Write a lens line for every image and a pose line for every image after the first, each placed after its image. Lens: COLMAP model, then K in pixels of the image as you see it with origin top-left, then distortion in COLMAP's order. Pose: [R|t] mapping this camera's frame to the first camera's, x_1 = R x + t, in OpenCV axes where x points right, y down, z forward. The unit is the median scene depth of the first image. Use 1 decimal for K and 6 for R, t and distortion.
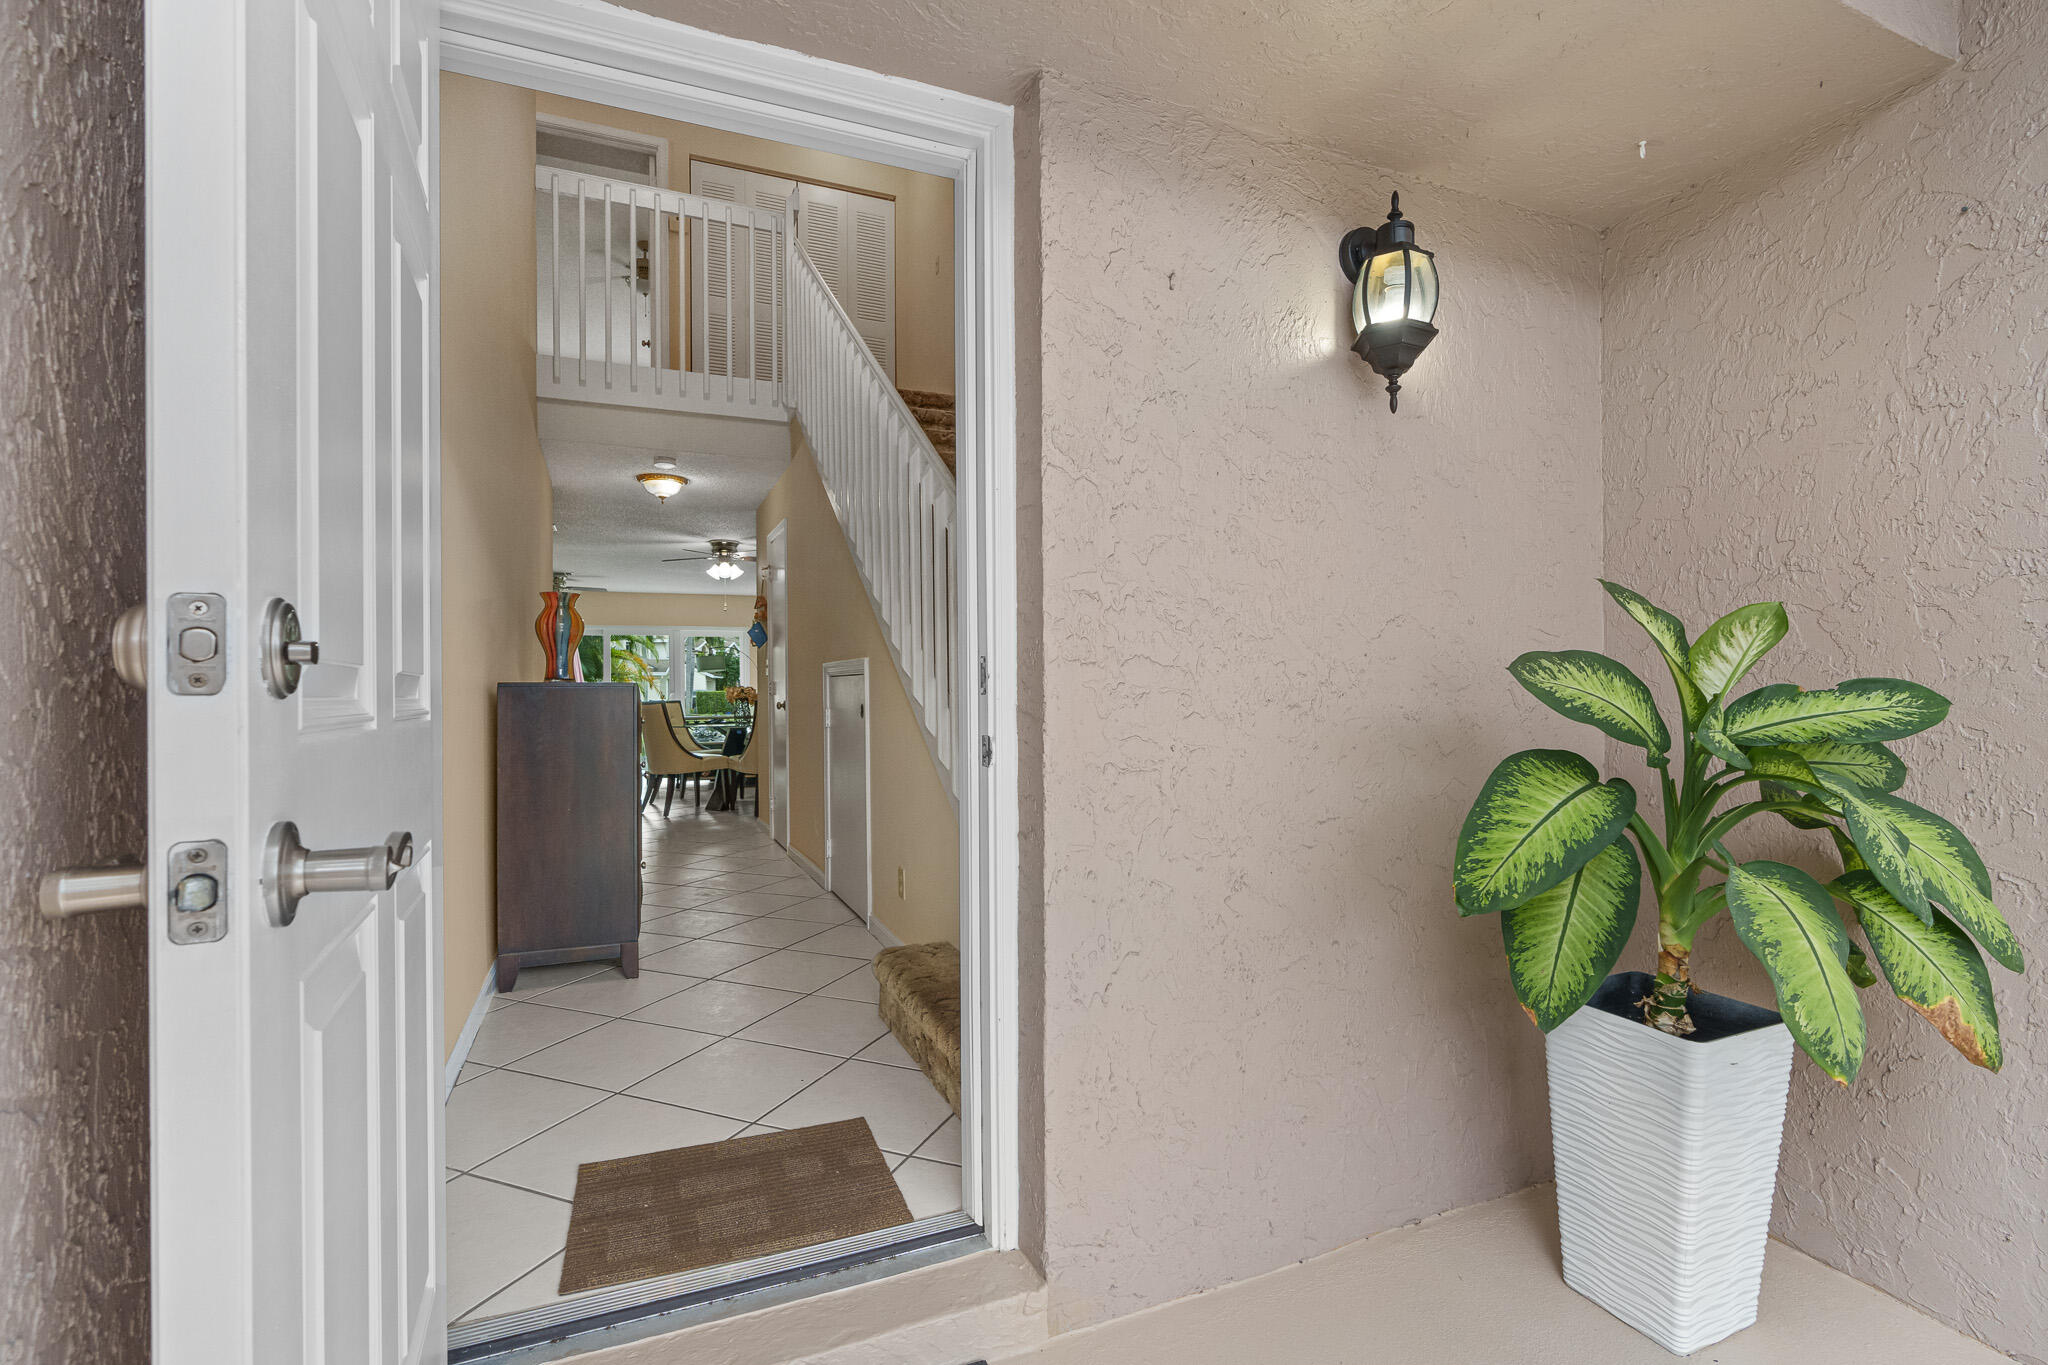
lens RADIAL K [[932.7, 0, 992.0], [0, 932.7, 698.7], [0, 0, 1]] dist [-0.007460, 0.002984]
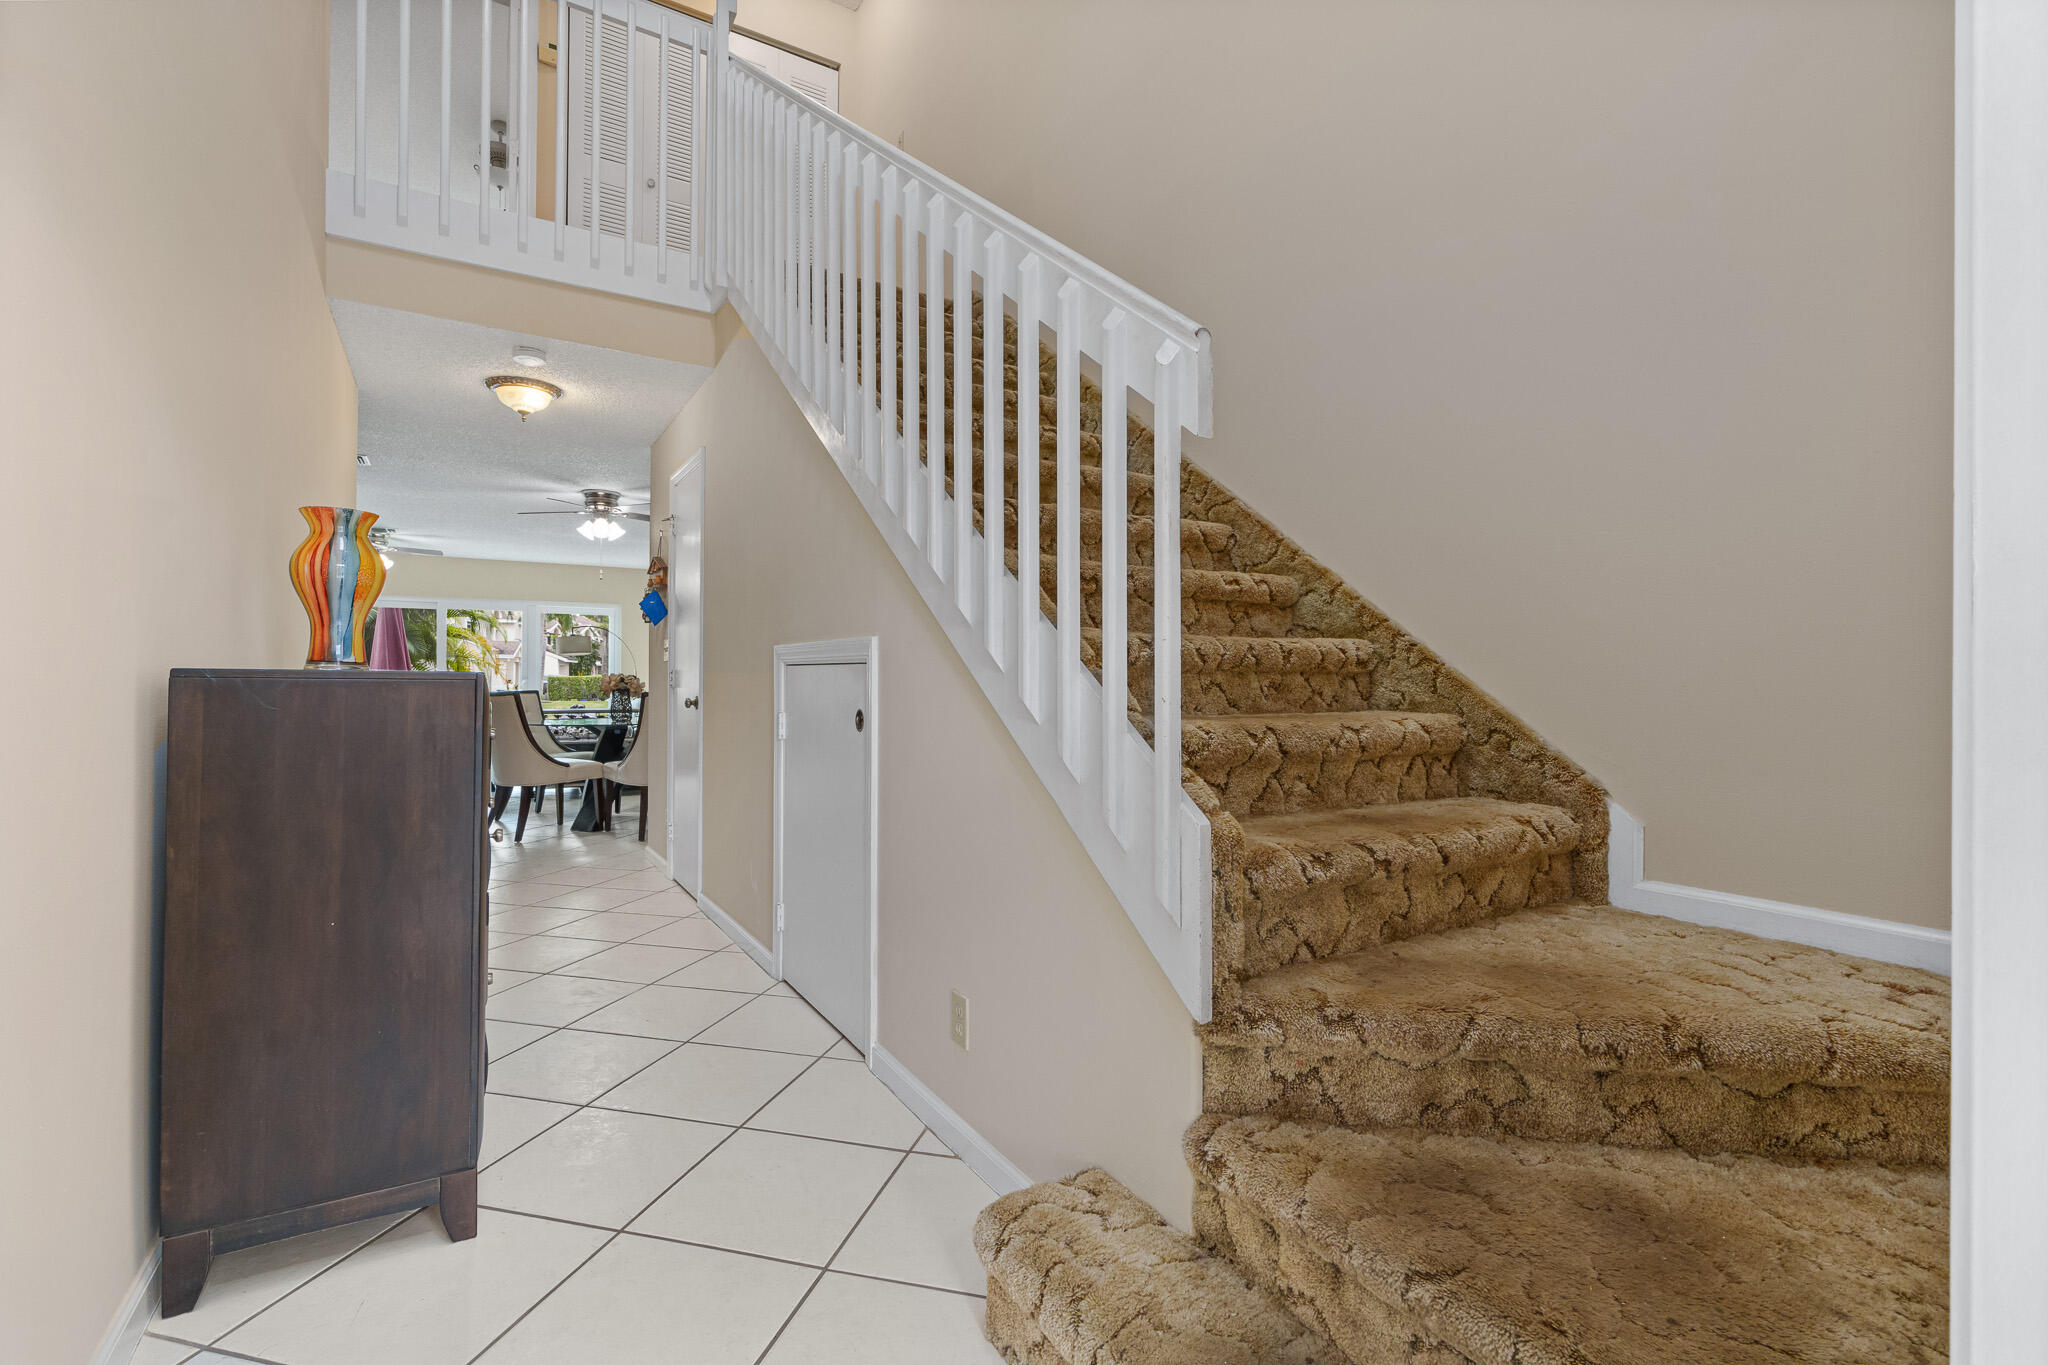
lens RADIAL K [[932.7, 0, 1006.2], [0, 932.7, 680.2], [0, 0, 1]] dist [-0.007460, 0.002984]
pose [[0.988510, 0.014112, 0.150496, -0.062639], [-0.012740, 0.999868, -0.010077, -0.004147], [-0.150618, 0.008043, 0.988559, 0.162294]]
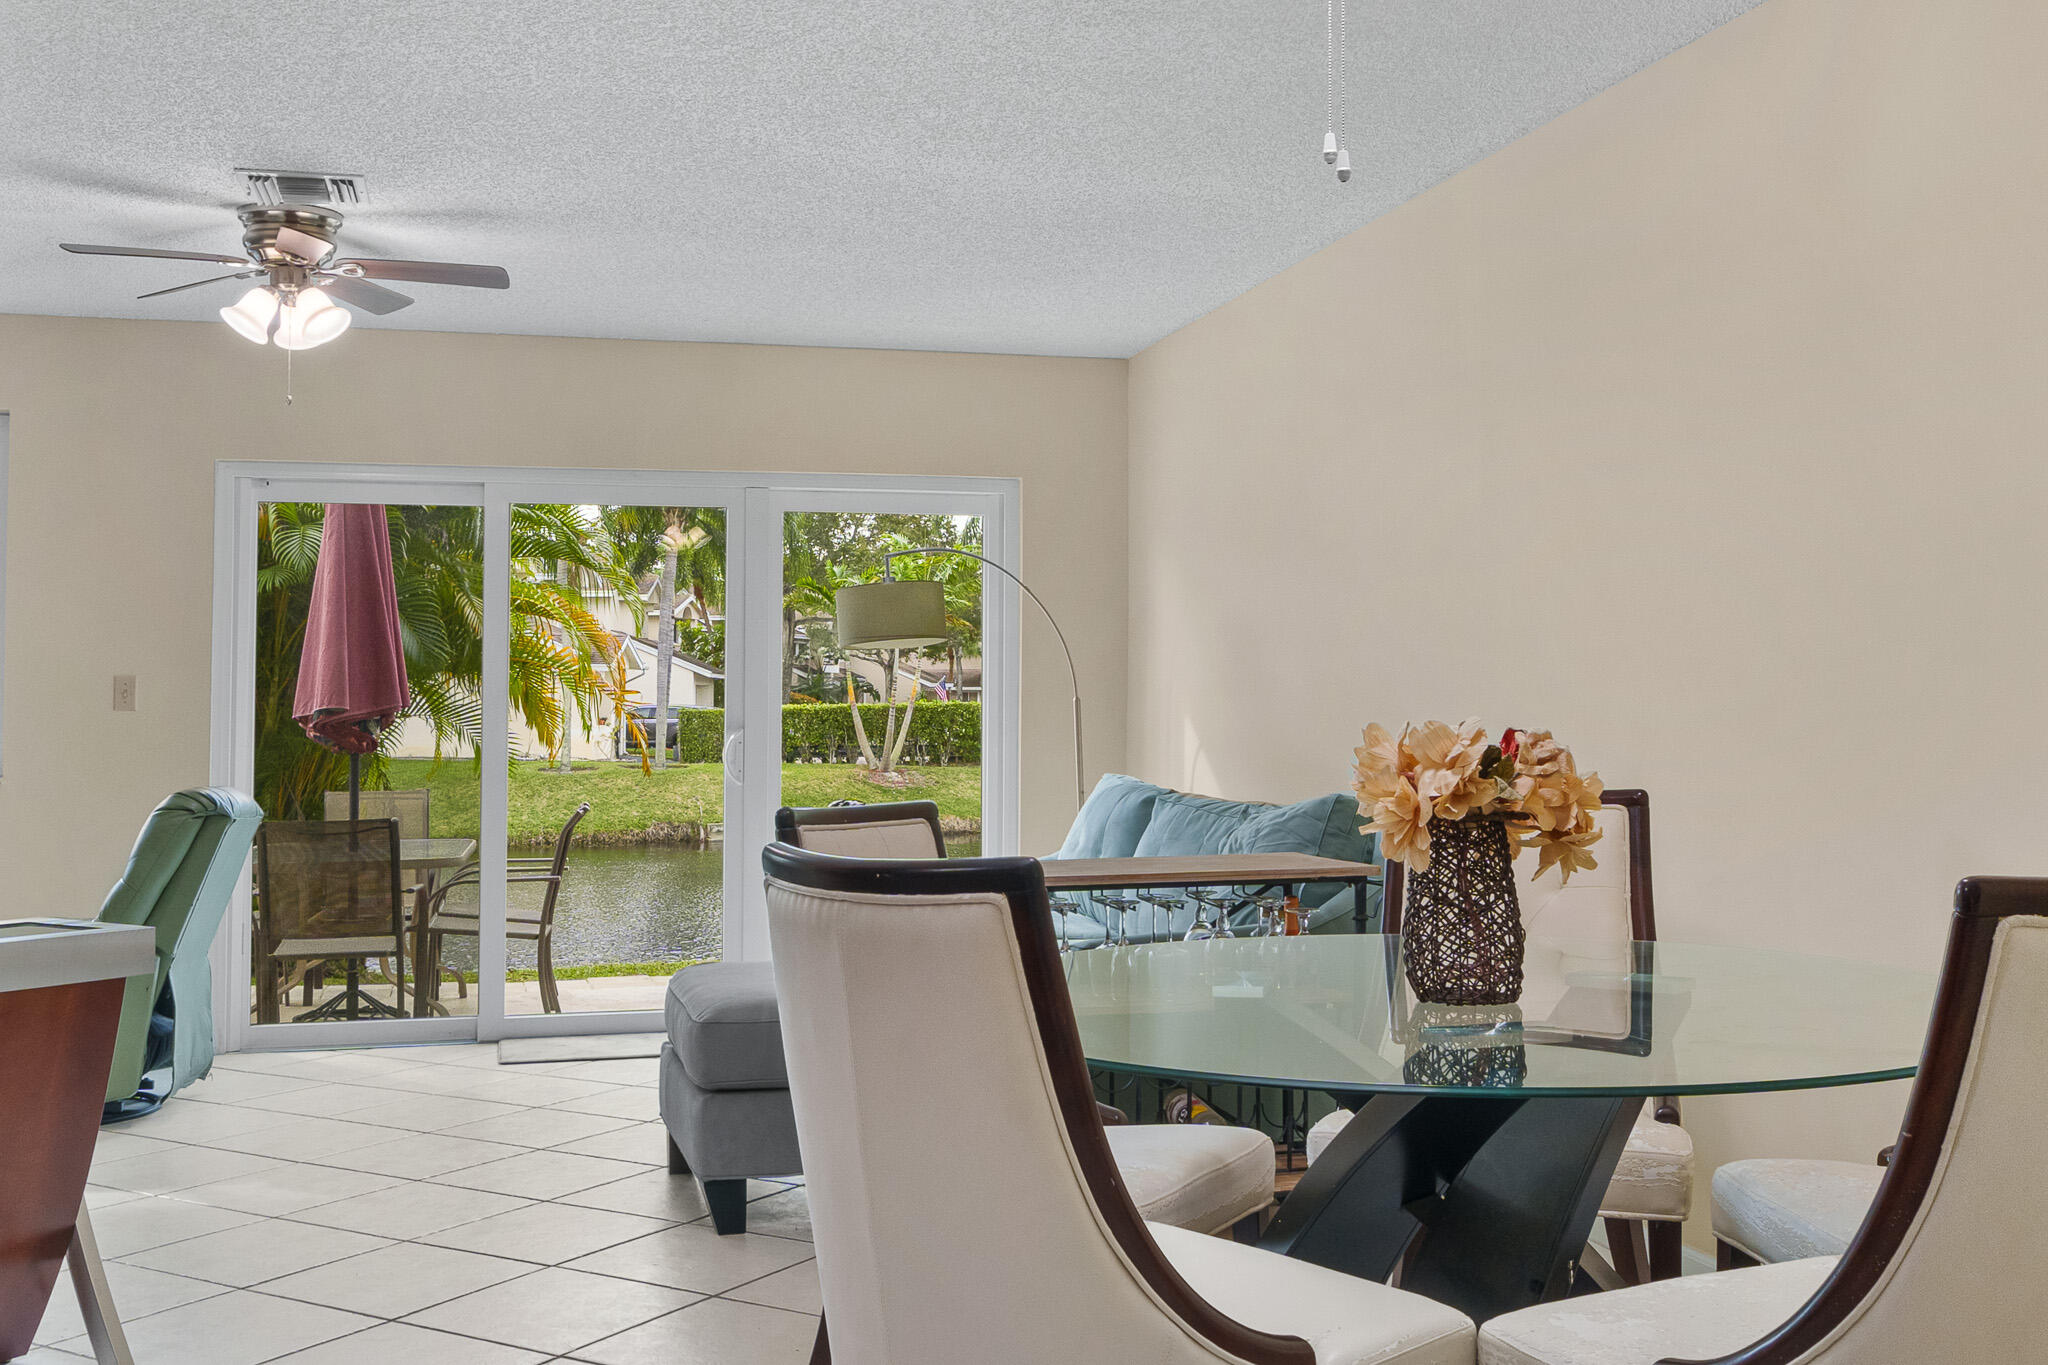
lens RADIAL K [[2049.3, 0, 1036.2], [0, 2049.3, 591.3], [0, 0, 1]] dist [-0.007861, 0.000000]
pose [[0.991991, -0.008066, -0.126054, -0.294483], [0.000044, 0.997981, -0.063510, -0.012752], [0.126311, 0.062996, 0.989988, 0.699511]]
